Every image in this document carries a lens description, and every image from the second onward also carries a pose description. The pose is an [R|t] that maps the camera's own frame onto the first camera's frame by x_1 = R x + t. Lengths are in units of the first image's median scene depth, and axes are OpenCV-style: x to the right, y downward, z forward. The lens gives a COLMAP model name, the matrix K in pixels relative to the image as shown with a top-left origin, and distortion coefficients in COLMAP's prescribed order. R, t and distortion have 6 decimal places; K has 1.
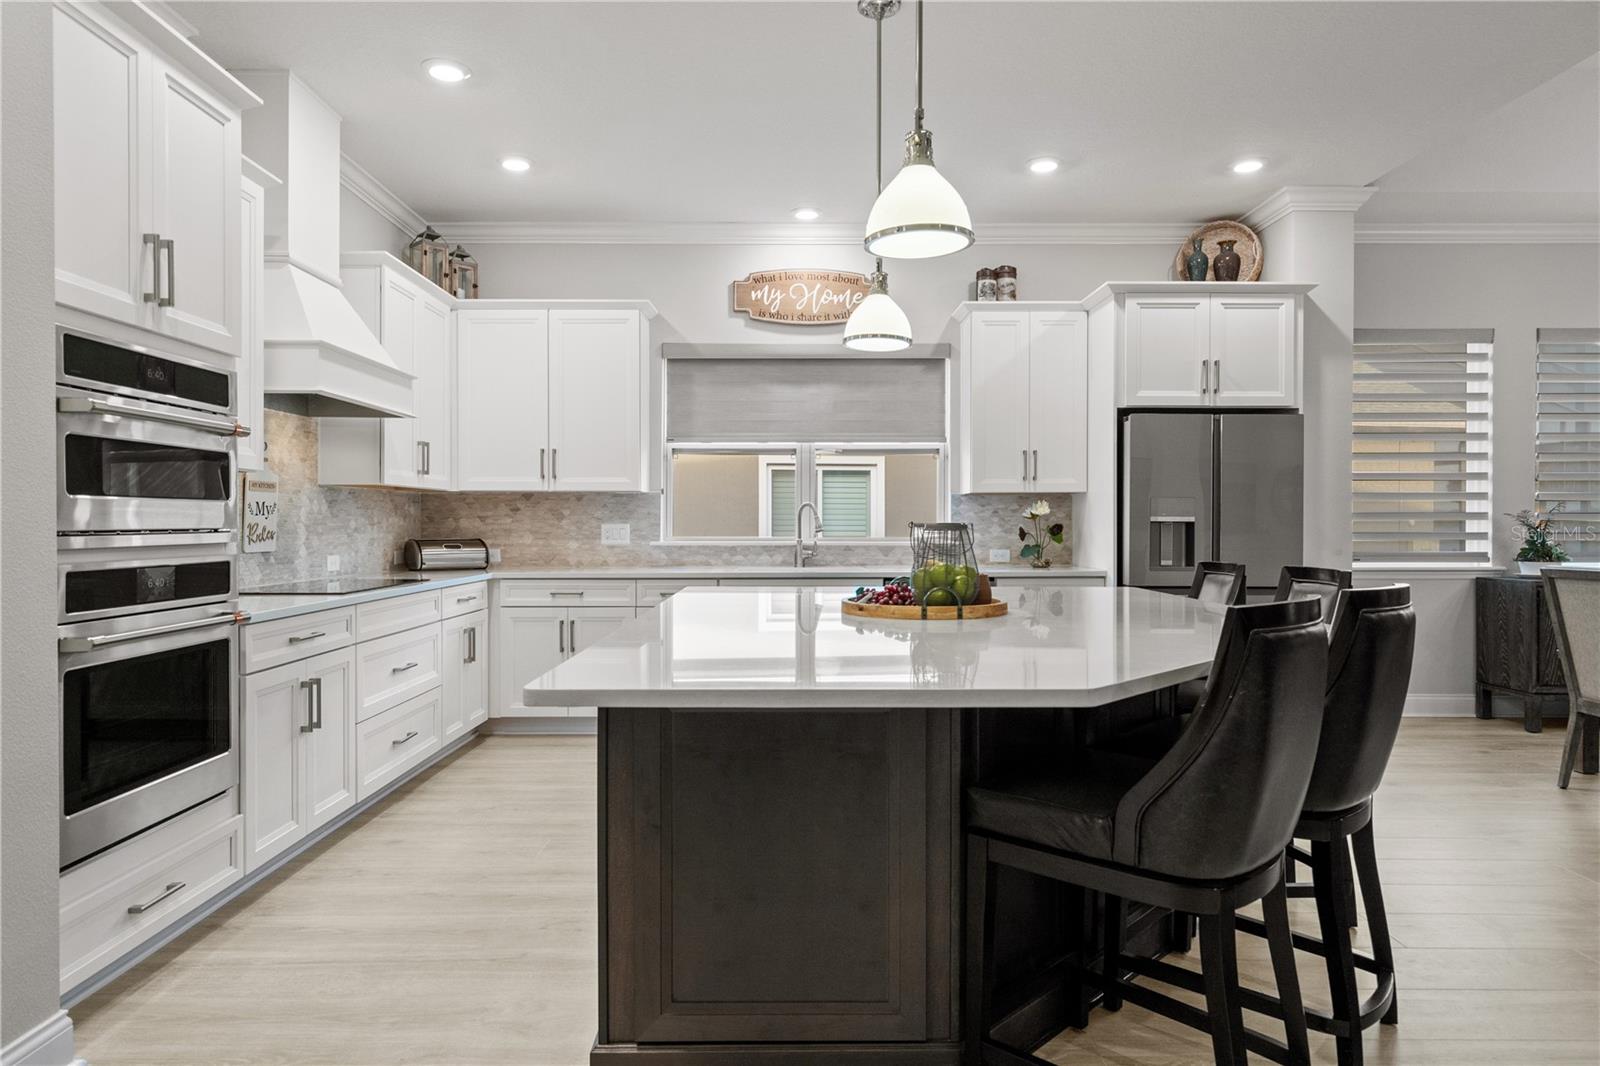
lens RADIAL K [[932.7, 0, 749.4], [0, 932.7, 533.3], [0, 0, 1]] dist [0.000493, 0.001931]
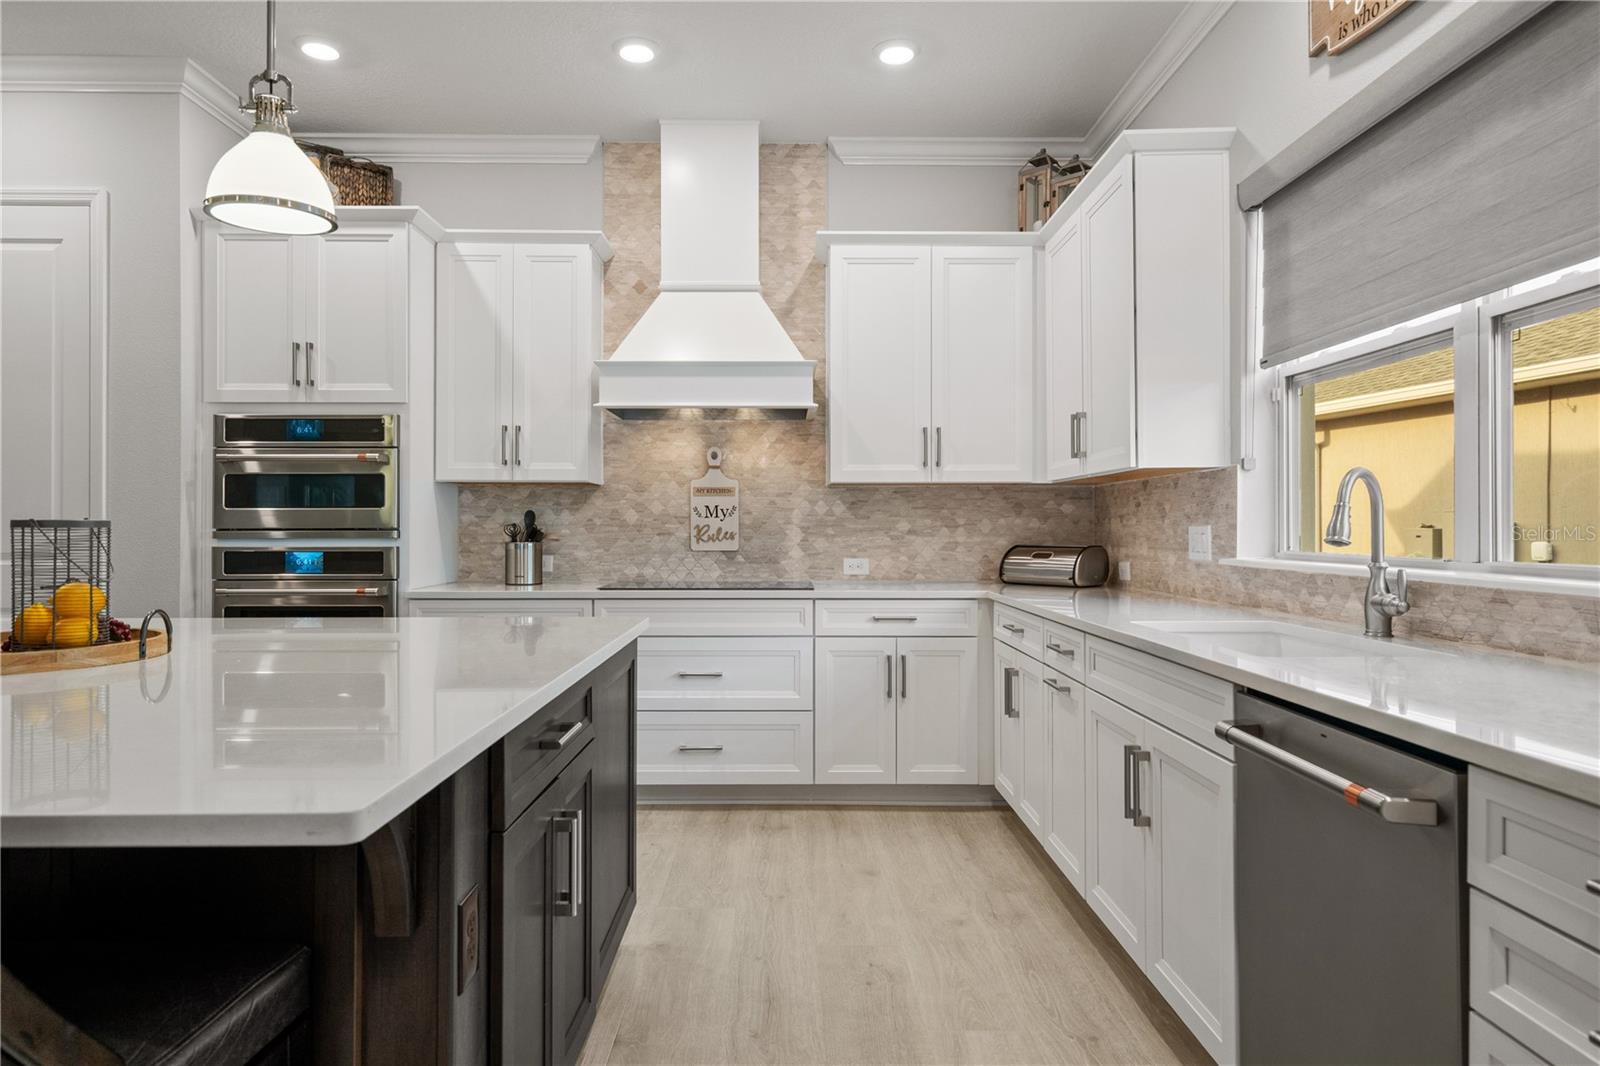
lens RADIAL K [[932.7, 0, 805.8], [0, 932.7, 529.9], [0, 0, 1]] dist [0.000493, 0.001931]
pose [[0.072550, 0.002724, -0.997361, 0.452262], [-0.011442, 0.999933, 0.001899, -0.006181], [0.997299, 0.011274, 0.072576, 0.782259]]
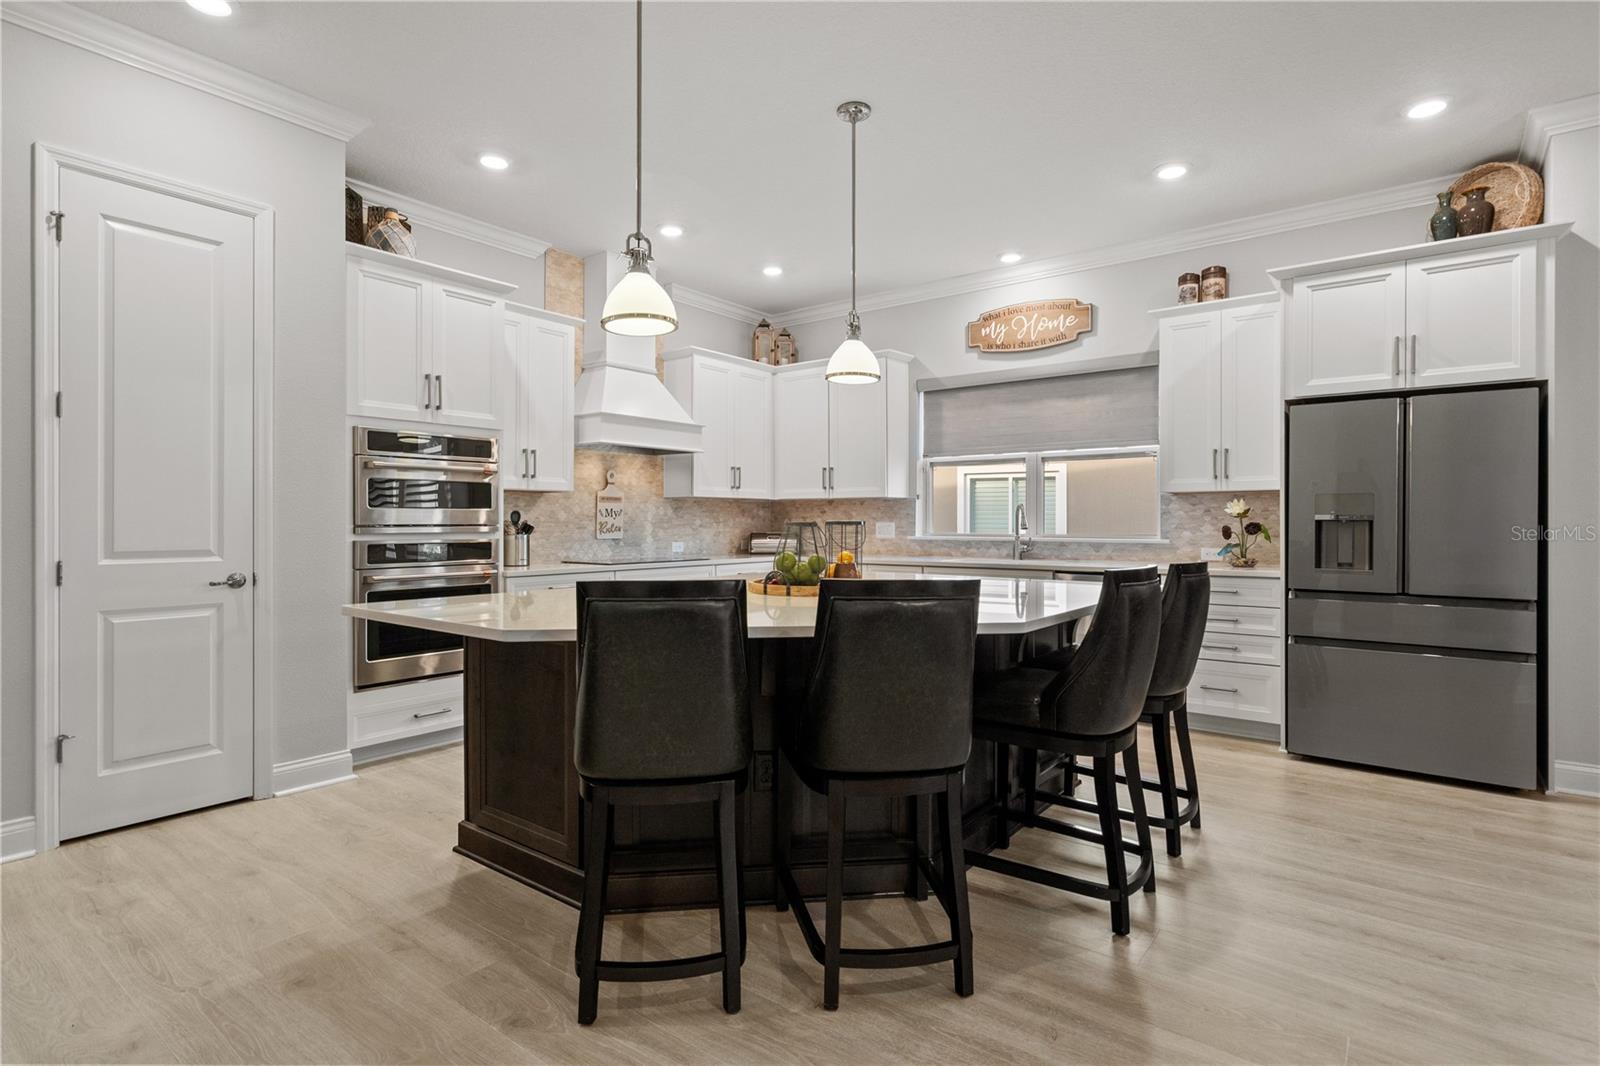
lens RADIAL K [[751.1, 0, 785.0], [0, 751.1, 525.7], [0, 0, 1]] dist [-0.004515, 0.002734]
pose [[0.804306, 0.003391, -0.594205, 0.402235], [-0.007202, 0.999966, -0.004041, -0.000226], [0.594171, 0.007530, 0.804303, 0.079008]]
